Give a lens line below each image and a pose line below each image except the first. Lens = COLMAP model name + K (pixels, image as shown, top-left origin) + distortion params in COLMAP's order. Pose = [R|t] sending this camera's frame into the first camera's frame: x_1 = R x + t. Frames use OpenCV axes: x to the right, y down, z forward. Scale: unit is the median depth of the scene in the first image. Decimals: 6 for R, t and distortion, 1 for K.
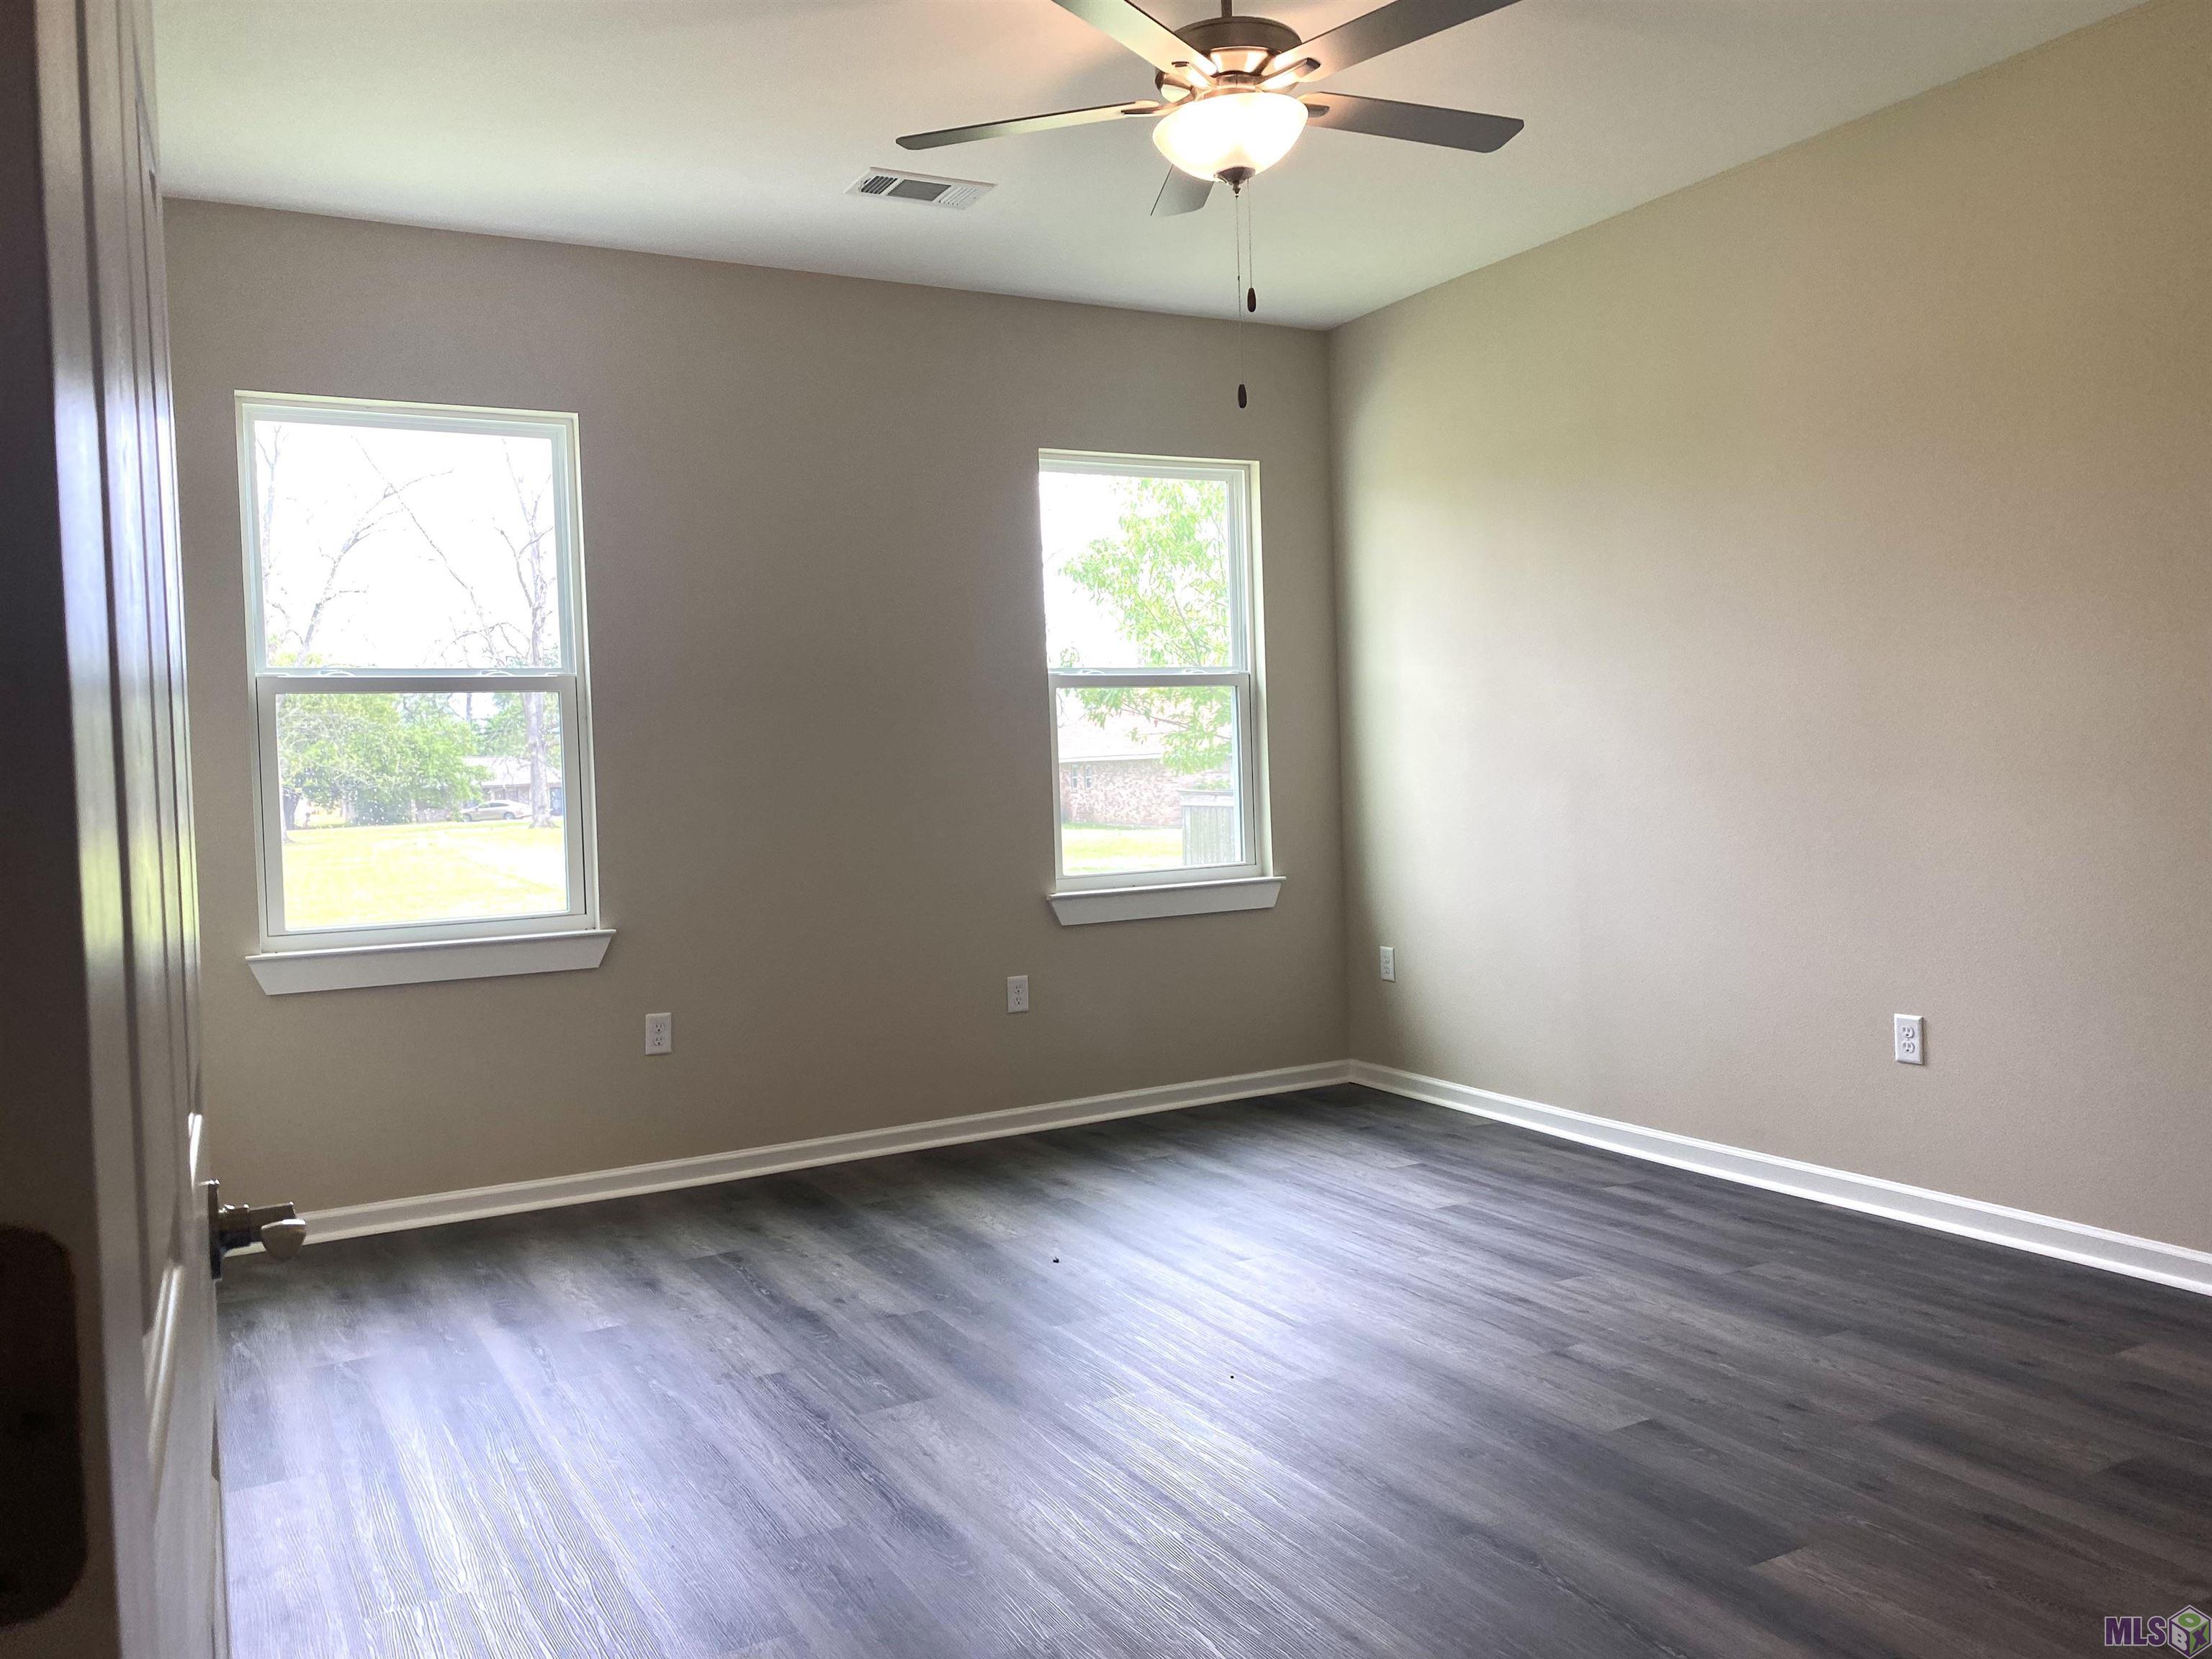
lens RADIAL K [[1666.2, 0, 1092.7], [0, 1666.2, 826.2], [0, 0, 1]] dist [0.008346, -0.006055]
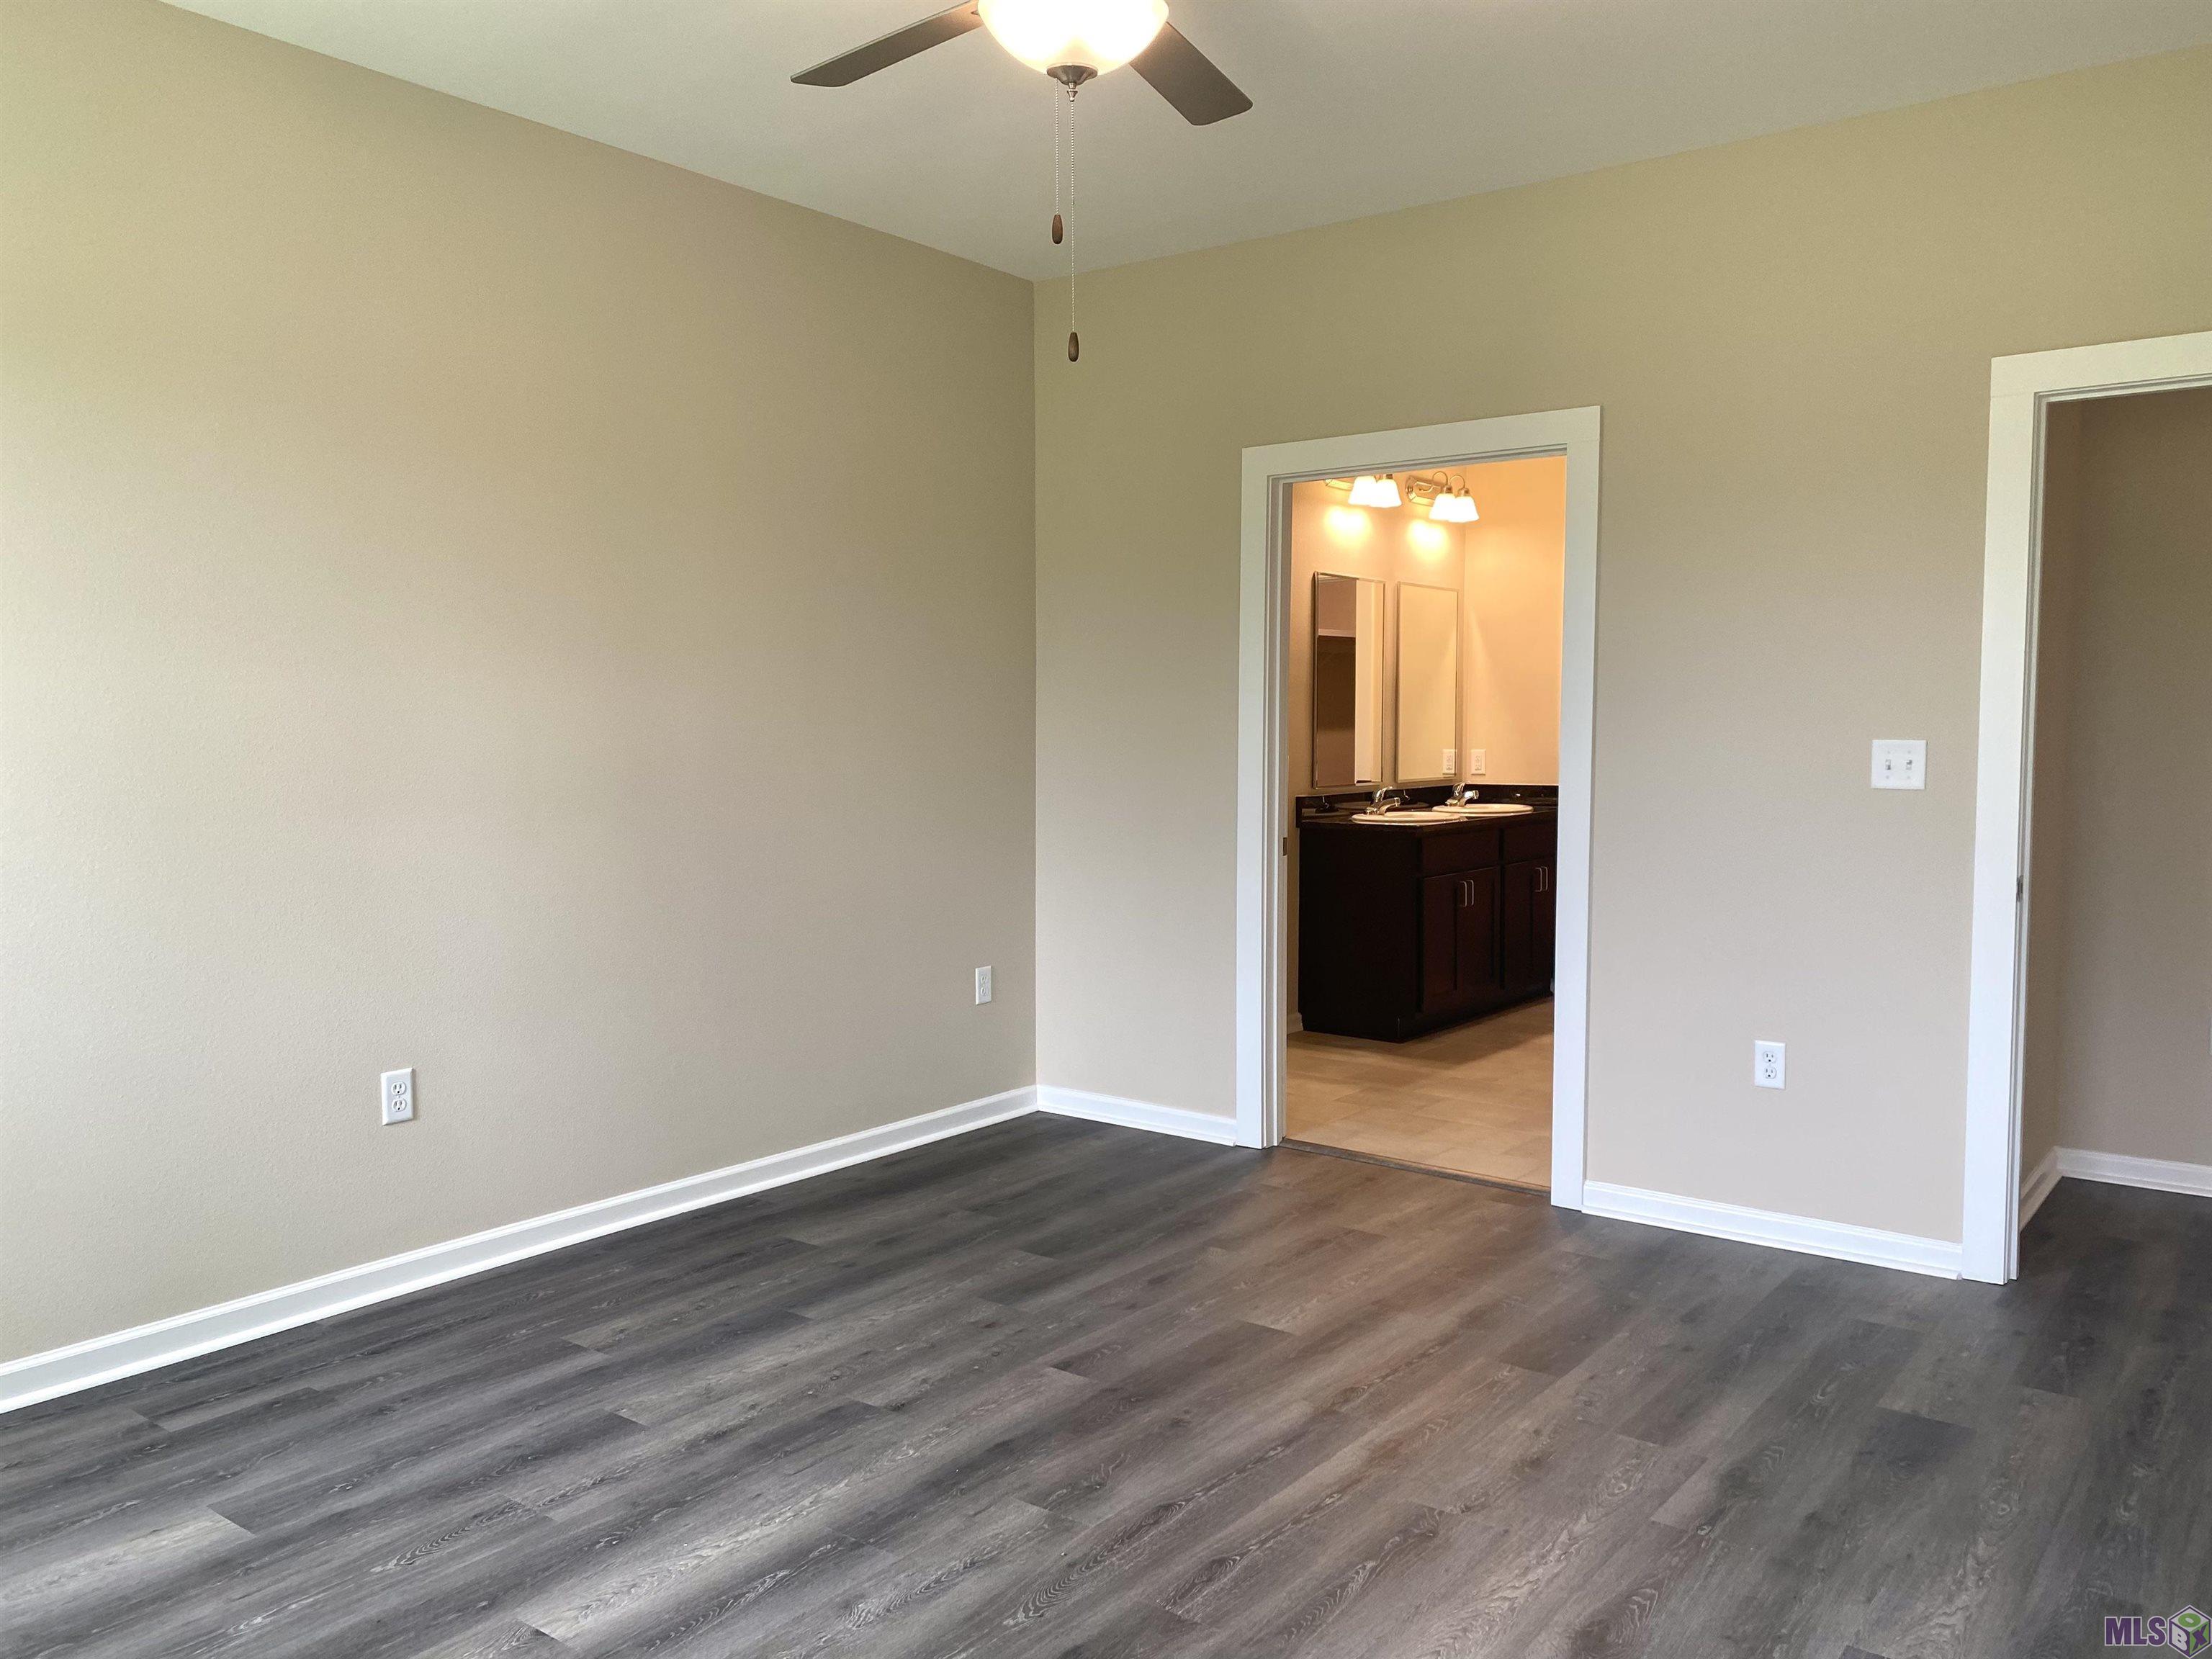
lens RADIAL K [[1666.2, 0, 1092.7], [0, 1666.2, 826.2], [0, 0, 1]] dist [0.008346, -0.006055]
pose [[-0.372947, -0.022200, 0.927587, -0.584156], [0.059512, 0.997083, 0.047791, -0.049459], [-0.925942, 0.073026, -0.370538, 1.120841]]
